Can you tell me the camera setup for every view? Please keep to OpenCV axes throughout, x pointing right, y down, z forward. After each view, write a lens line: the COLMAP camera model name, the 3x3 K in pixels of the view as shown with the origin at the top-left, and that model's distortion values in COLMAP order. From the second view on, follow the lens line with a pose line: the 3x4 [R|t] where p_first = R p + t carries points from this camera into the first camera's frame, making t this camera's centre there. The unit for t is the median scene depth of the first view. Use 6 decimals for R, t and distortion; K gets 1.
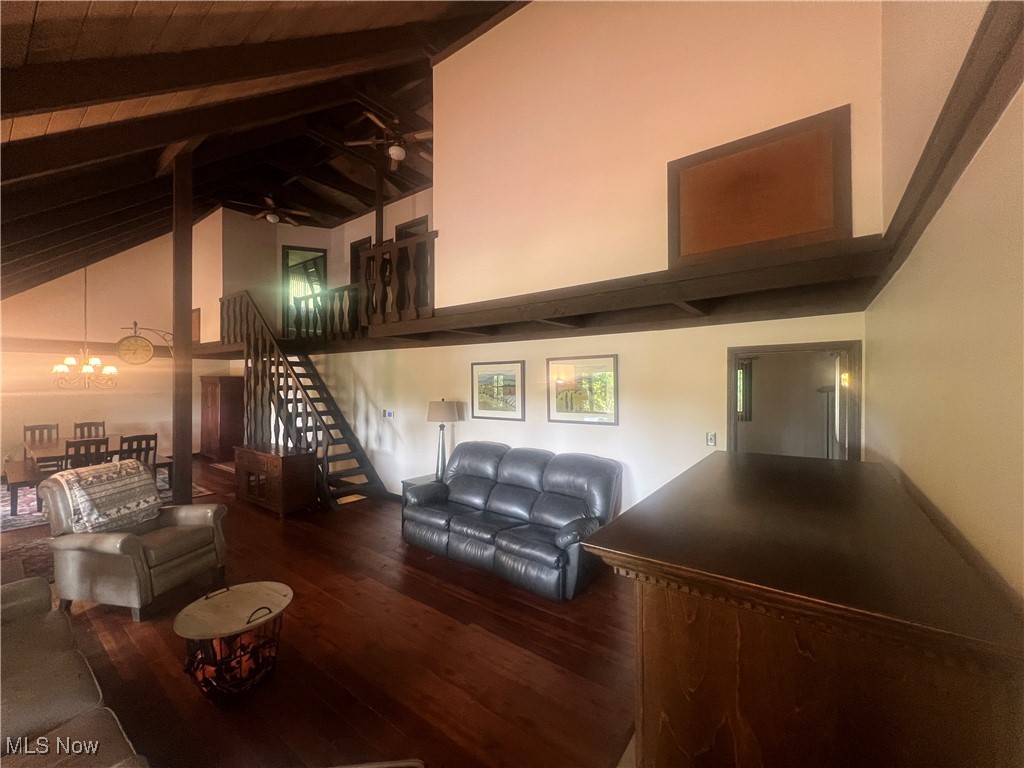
lens RADIAL K [[408.4, 0, 511.1], [0, 408.4, 384.2], [0, 0, 1]] dist [0.000409, 0.000001]
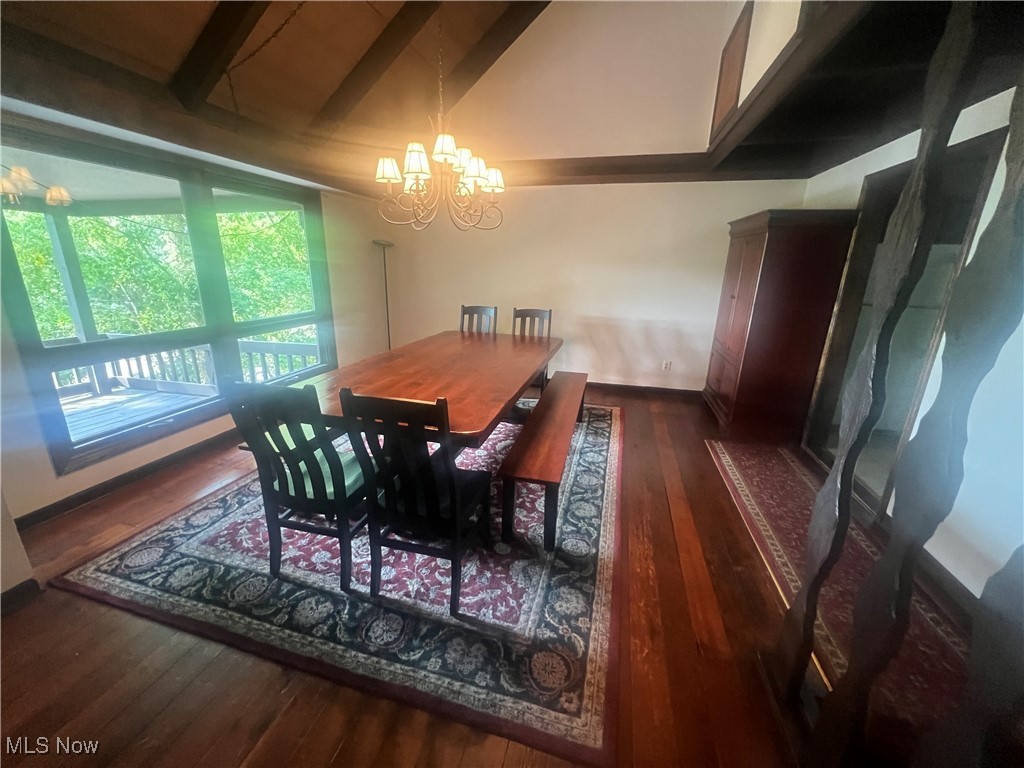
lens RADIAL K [[408.4, 0, 508.6], [0, 408.4, 385.7], [0, 0, 1]] dist [0.000409, 0.000001]
pose [[0.373210, 0.262270, -0.889904, -0.573216], [-0.021054, 0.961357, 0.274498, 0.045422], [0.927508, -0.083709, 0.364310, 0.837490]]
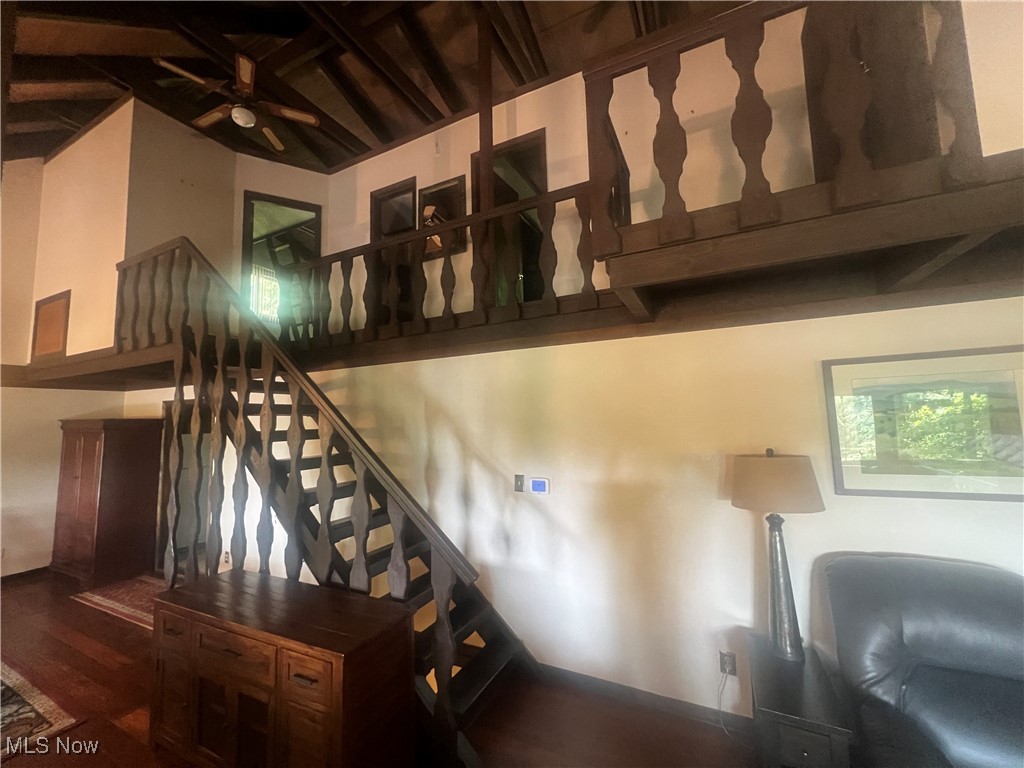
lens RADIAL K [[408.4, 0, 515.9], [0, 408.4, 380.6], [0, 0, 1]] dist [0.000409, 0.000001]
pose [[0.982812, -0.015228, 0.183981, -0.354153], [0.033294, 0.994872, -0.095507, -0.001491], [-0.181583, 0.099991, 0.978279, 0.469382]]
